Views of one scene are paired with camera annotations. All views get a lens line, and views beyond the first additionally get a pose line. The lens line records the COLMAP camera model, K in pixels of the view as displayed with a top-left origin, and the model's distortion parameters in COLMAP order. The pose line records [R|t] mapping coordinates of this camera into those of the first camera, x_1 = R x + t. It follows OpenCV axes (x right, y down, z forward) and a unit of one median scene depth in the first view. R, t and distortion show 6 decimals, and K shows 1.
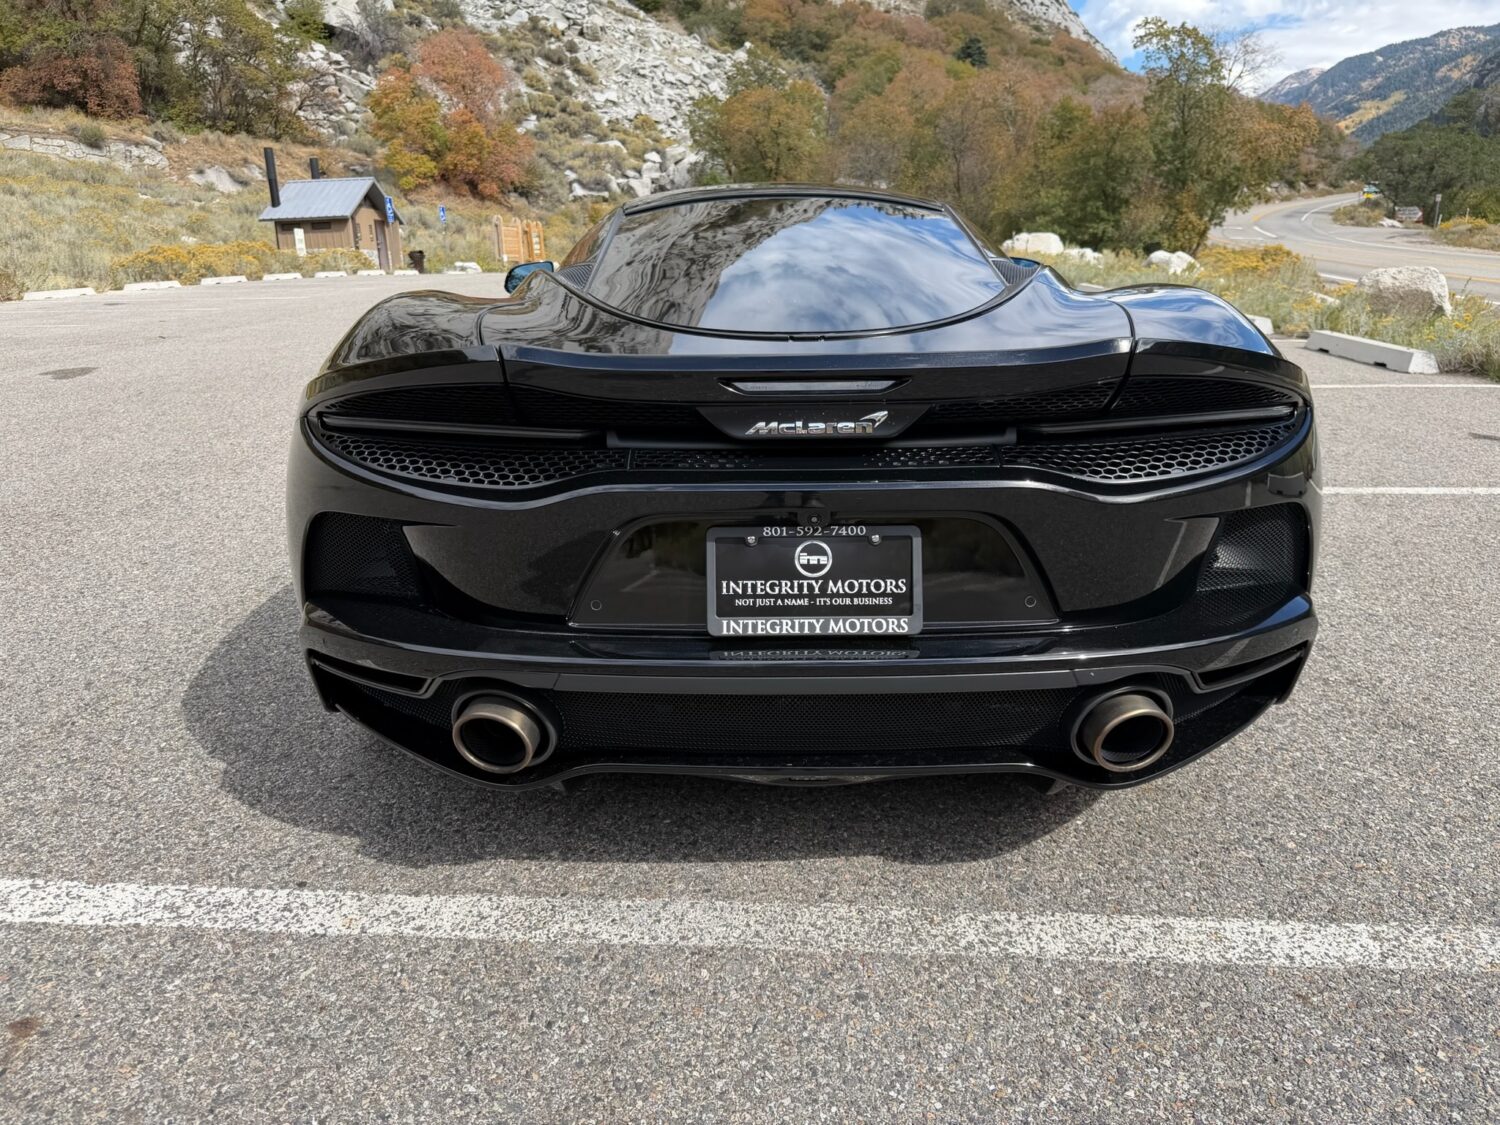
lens RADIAL K [[1070.8, 0, 752.2], [0, 1070.8, 556.4], [0, 0, 1]] dist [0.006734, -0.016467]
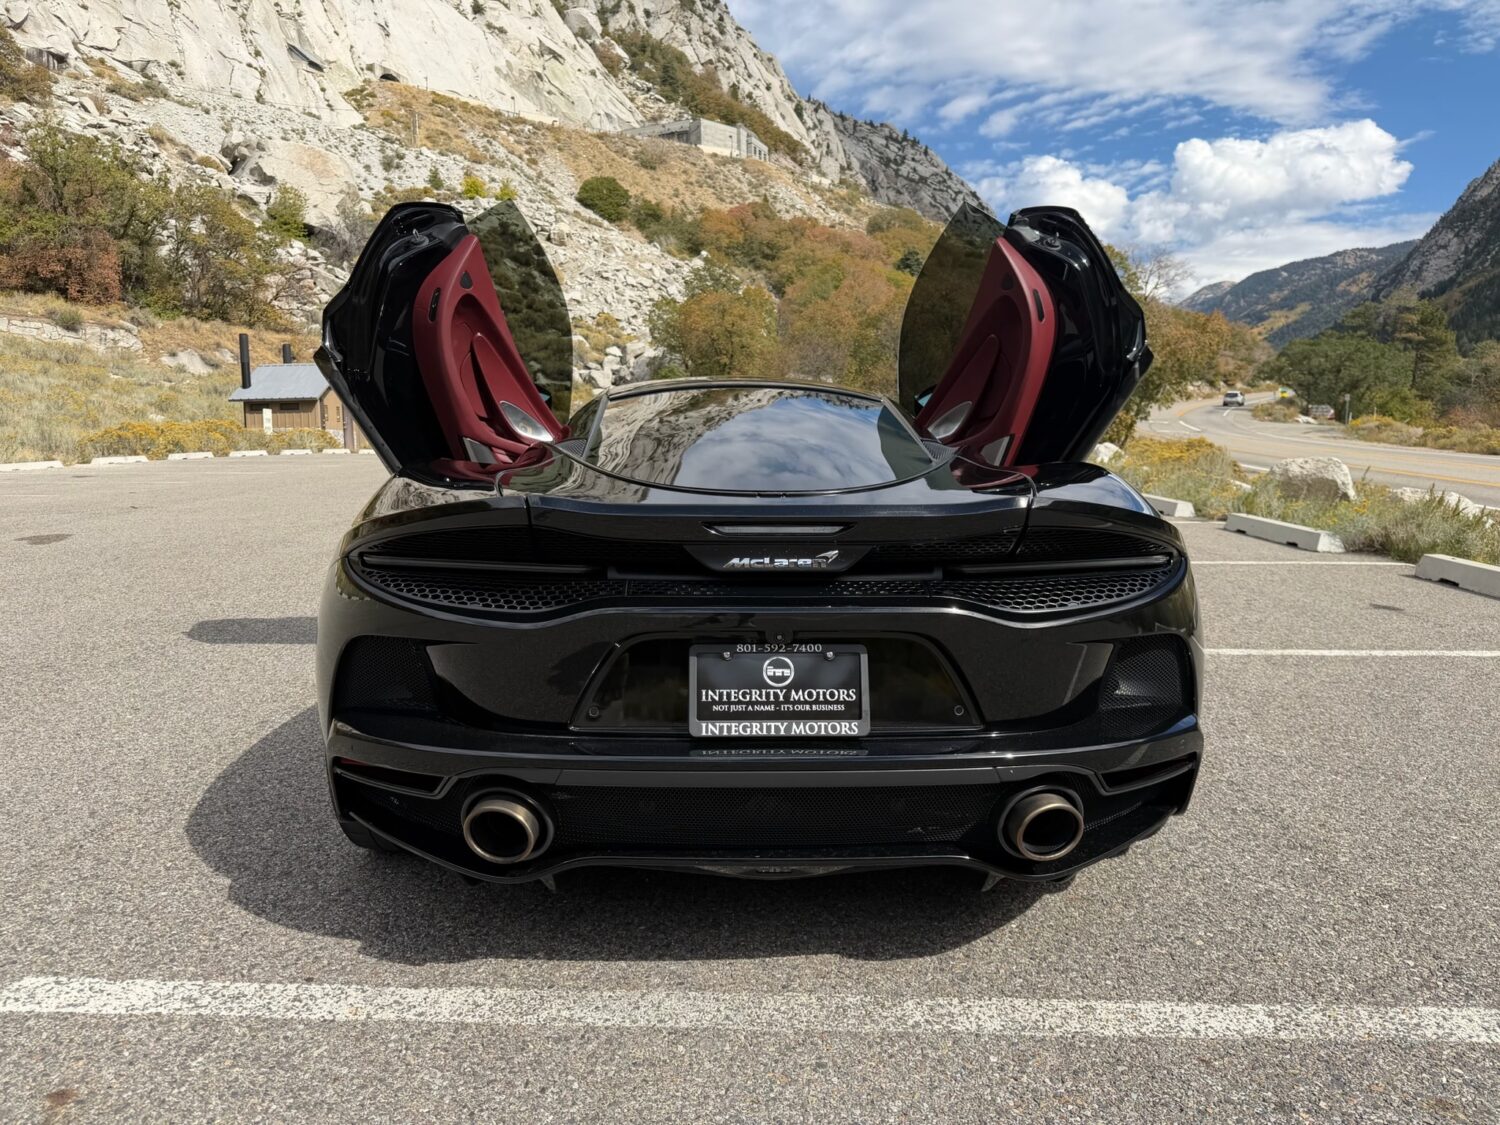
lens RADIAL K [[1070.8, 0, 745.3], [0, 1070.8, 532.2], [0, 0, 1]] dist [0.006734, -0.016467]
pose [[0.999201, 0.011132, 0.038379, -0.001952], [-0.003720, 0.982157, -0.188028, 0.005227], [-0.039788, 0.187735, 0.981413, -0.014793]]
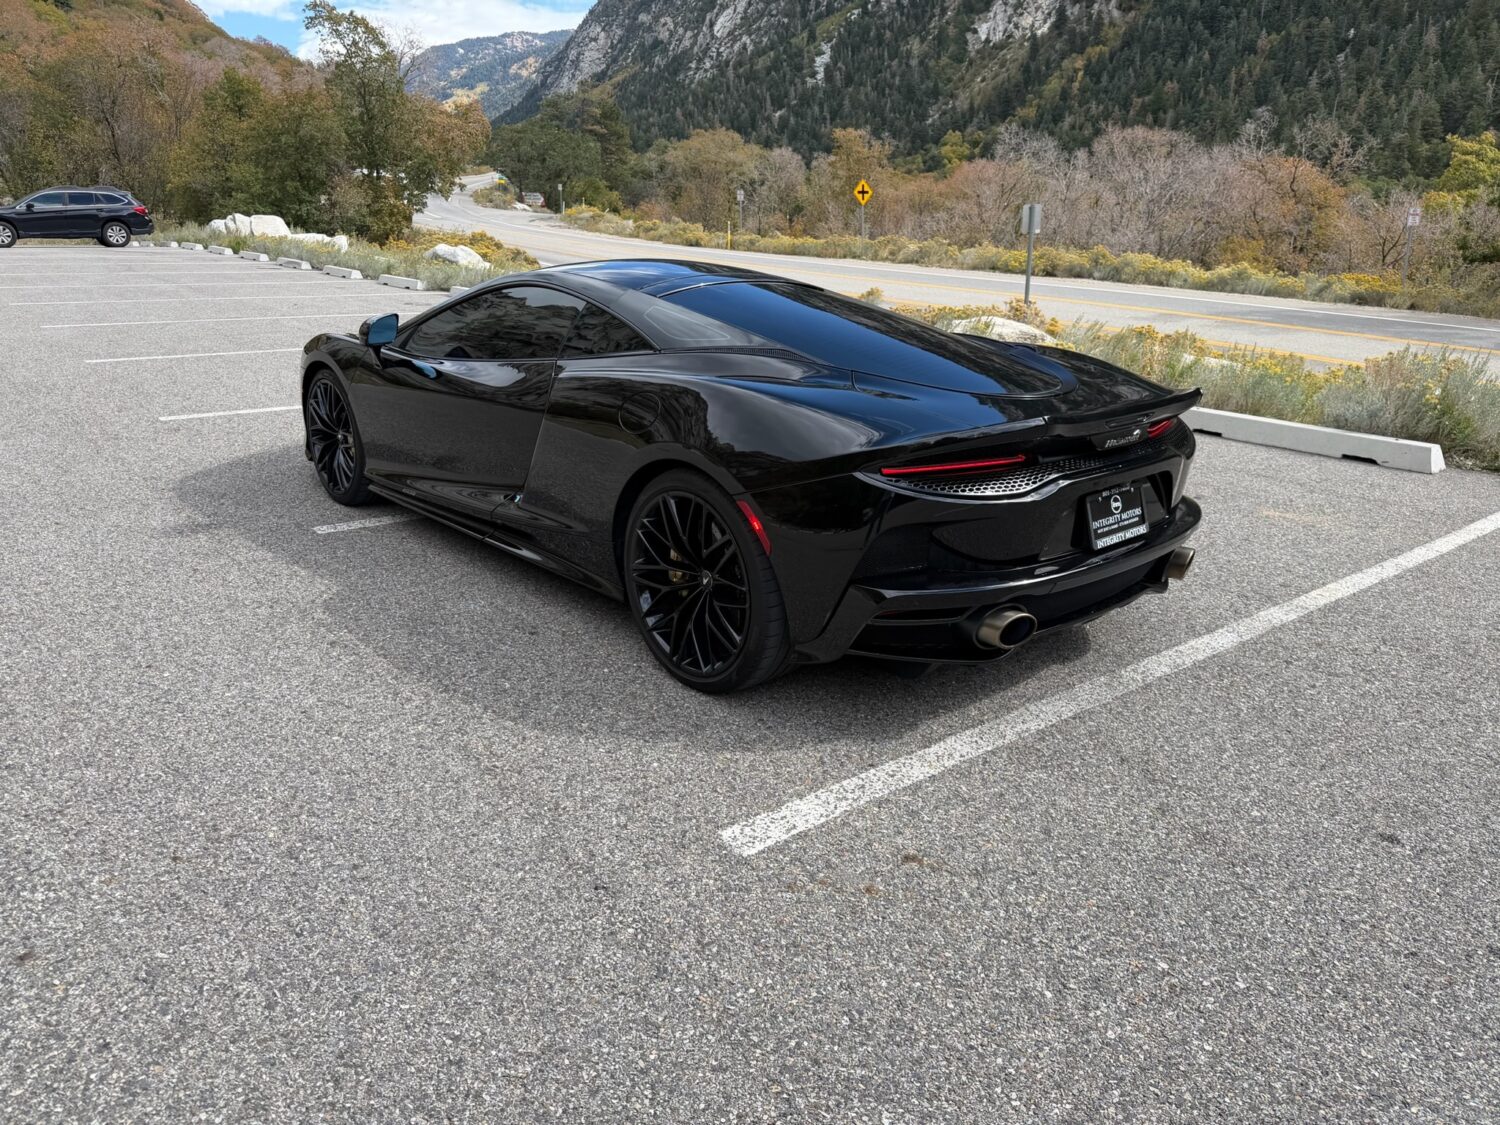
lens RADIAL K [[1070.8, 0, 752.8], [0, 1070.8, 554.9], [0, 0, 1]] dist [0.006734, -0.016467]
pose [[0.739197, -0.176728, 0.649888, -0.128083], [0.162608, 0.983242, 0.082426, -0.013082], [-0.653564, 0.044748, 0.755547, -0.007022]]
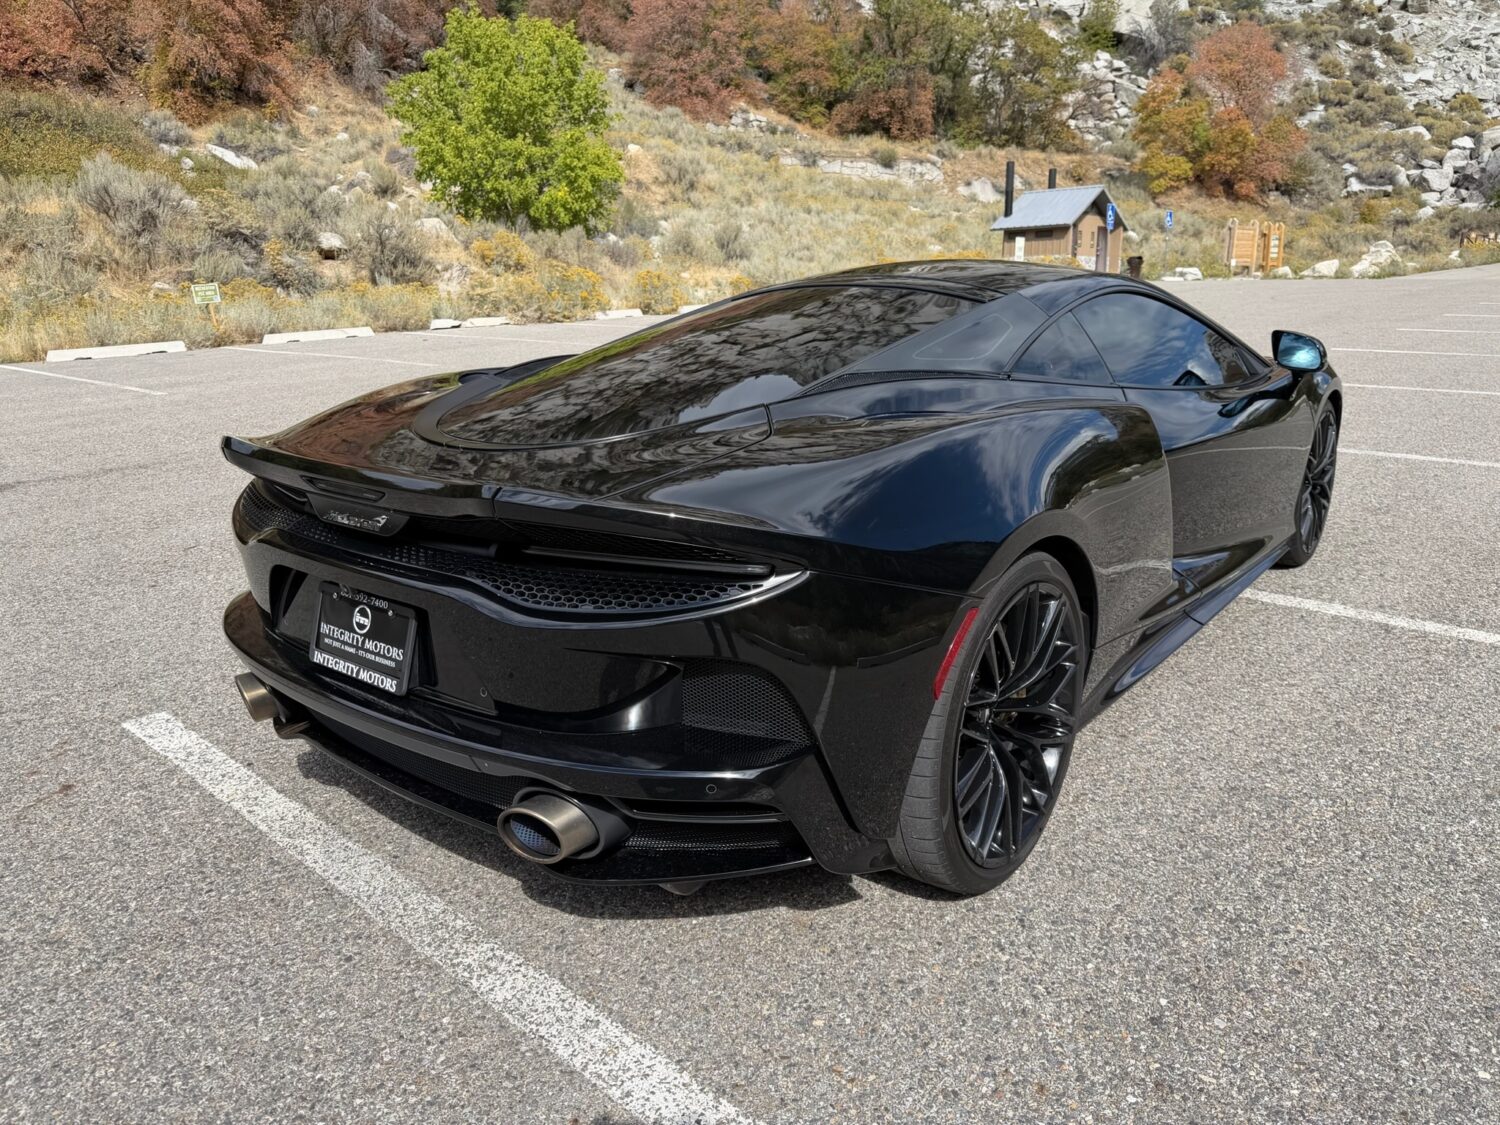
lens RADIAL K [[1070.8, 0, 749.0], [0, 1070.8, 540.4], [0, 0, 1]] dist [0.006734, -0.016467]
pose [[0.785002, 0.155454, -0.599672, 0.084589], [-0.163626, 0.985657, 0.041318, -0.015872], [0.597493, 0.065688, 0.799179, 0.015802]]
